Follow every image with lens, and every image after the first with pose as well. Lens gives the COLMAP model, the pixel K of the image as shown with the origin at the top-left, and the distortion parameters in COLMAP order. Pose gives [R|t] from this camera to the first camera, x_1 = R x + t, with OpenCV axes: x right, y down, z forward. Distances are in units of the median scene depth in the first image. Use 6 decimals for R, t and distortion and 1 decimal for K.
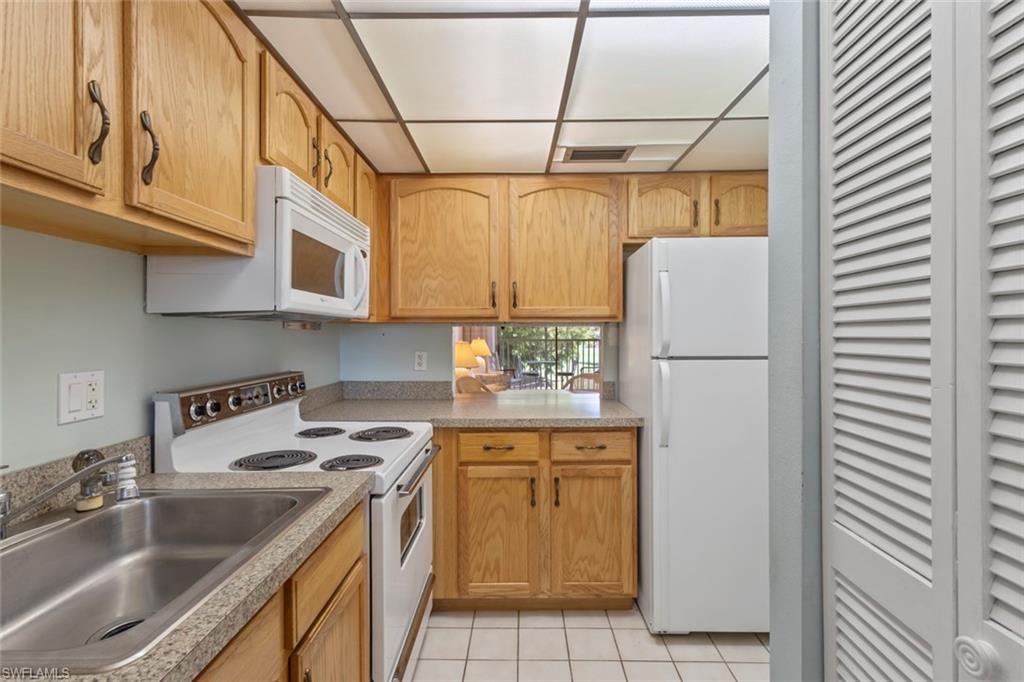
lens RADIAL K [[472.3, 0, 512.6], [0, 472.3, 340.9], [0, 0, 1]] dist [-0.000409, 0.002806]
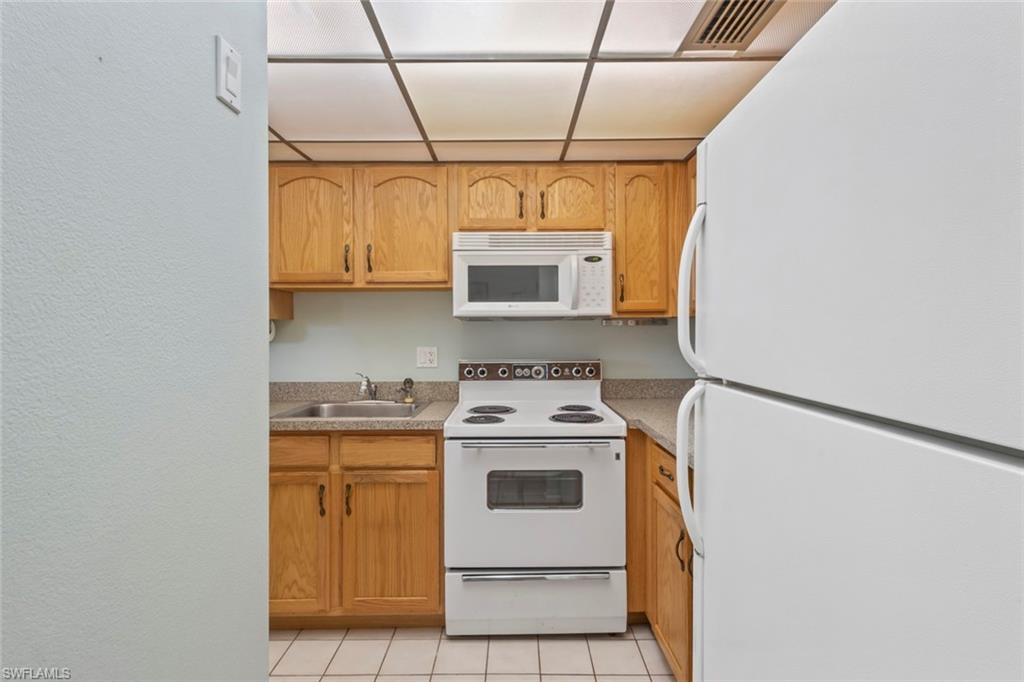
lens RADIAL K [[472.3, 0, 517.1], [0, 472.3, 333.7], [0, 0, 1]] dist [-0.000409, 0.002806]
pose [[0.018222, 0.002927, -0.999830, 0.762982], [-0.008815, 0.999957, 0.002767, -0.005702], [0.999795, 0.008763, 0.018247, 0.746414]]
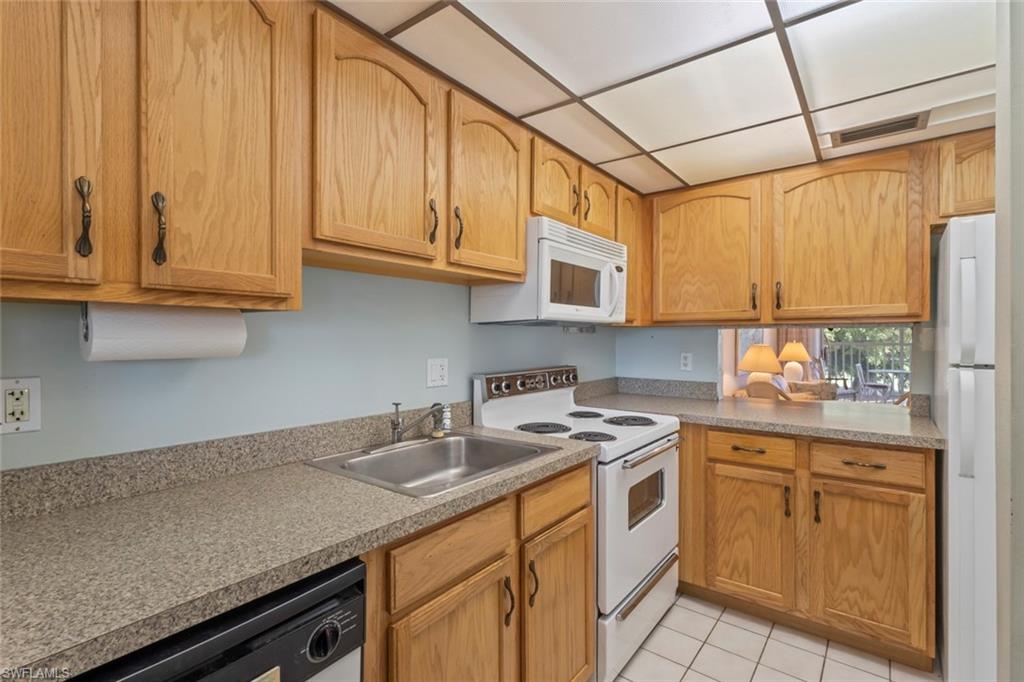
lens RADIAL K [[472.3, 0, 514.3], [0, 472.3, 341.6], [0, 0, 1]] dist [-0.000409, 0.002806]
pose [[0.795957, 0.006872, -0.605314, 0.182226], [-0.009295, 0.999956, -0.000870, 0.002195], [0.605281, 0.006319, 0.795986, -0.100271]]
